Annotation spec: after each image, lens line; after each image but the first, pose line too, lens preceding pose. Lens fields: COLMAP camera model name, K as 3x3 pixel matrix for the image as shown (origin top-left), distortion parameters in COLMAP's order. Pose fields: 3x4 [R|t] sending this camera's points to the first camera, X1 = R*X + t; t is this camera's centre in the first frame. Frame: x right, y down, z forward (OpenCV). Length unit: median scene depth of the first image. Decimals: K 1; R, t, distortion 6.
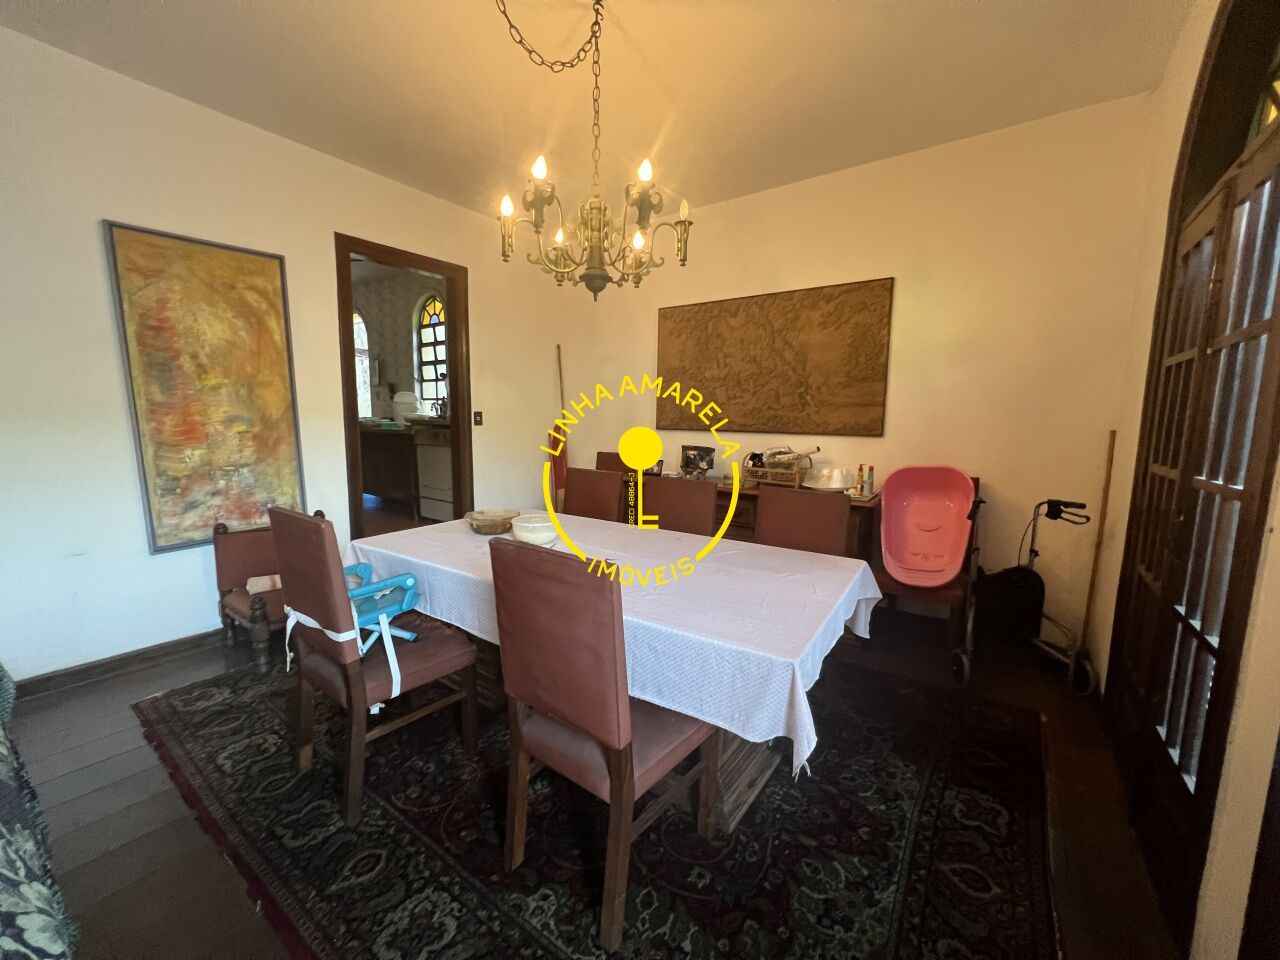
lens RADIAL K [[513.1, 0, 644.4], [0, 513.1, 477.8], [0, 0, 1]] dist [-0.001019, 0.000453]
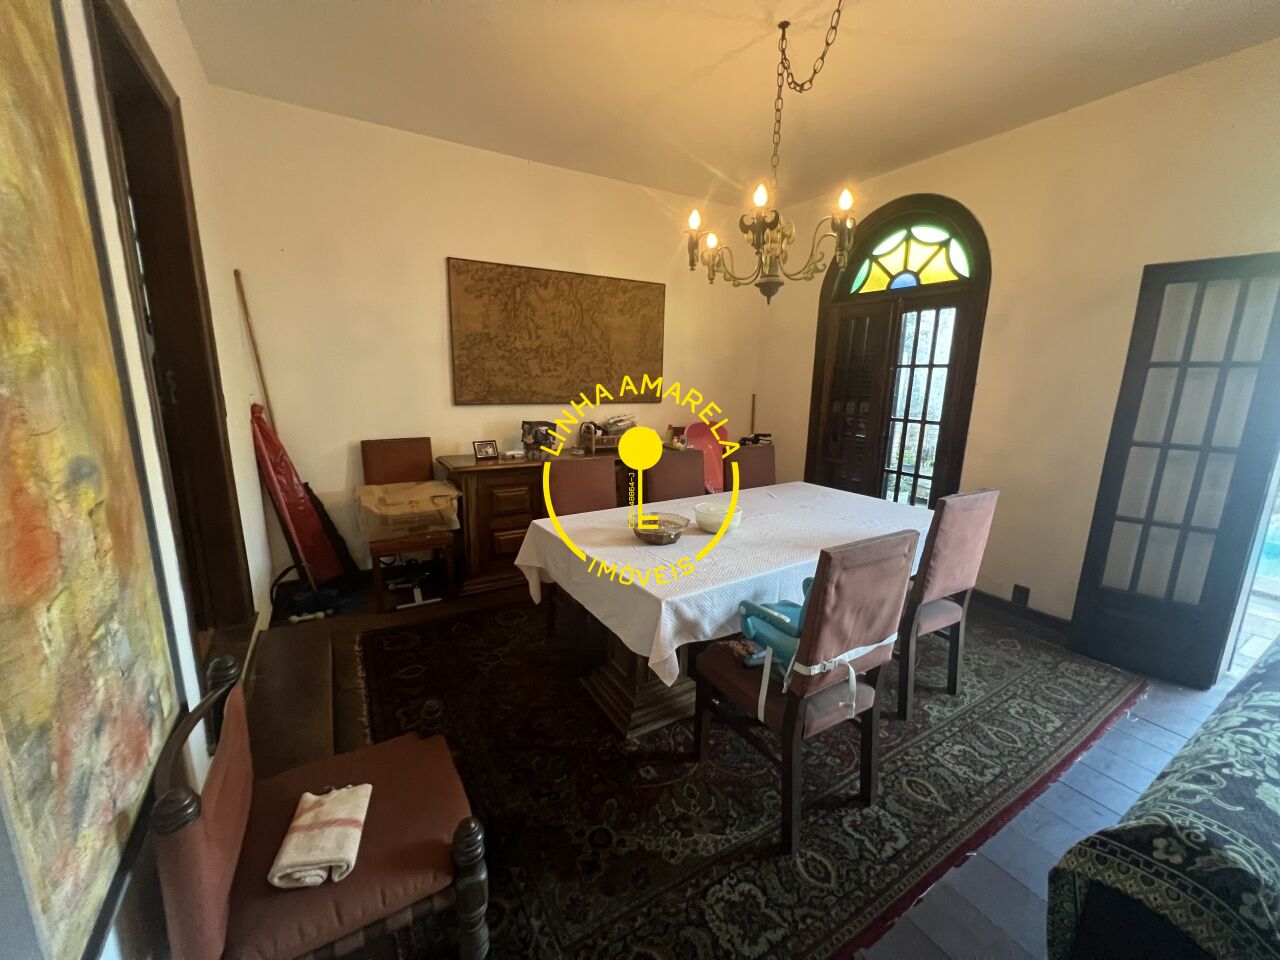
lens RADIAL K [[513.1, 0, 641.9], [0, 513.1, 484.3], [0, 0, 1]] dist [-0.001019, 0.000453]
pose [[0.394927, -0.201155, 0.896420, -0.732628], [0.094537, 0.979454, 0.178138, -0.101201], [-0.913835, 0.014393, 0.405830, 0.432941]]
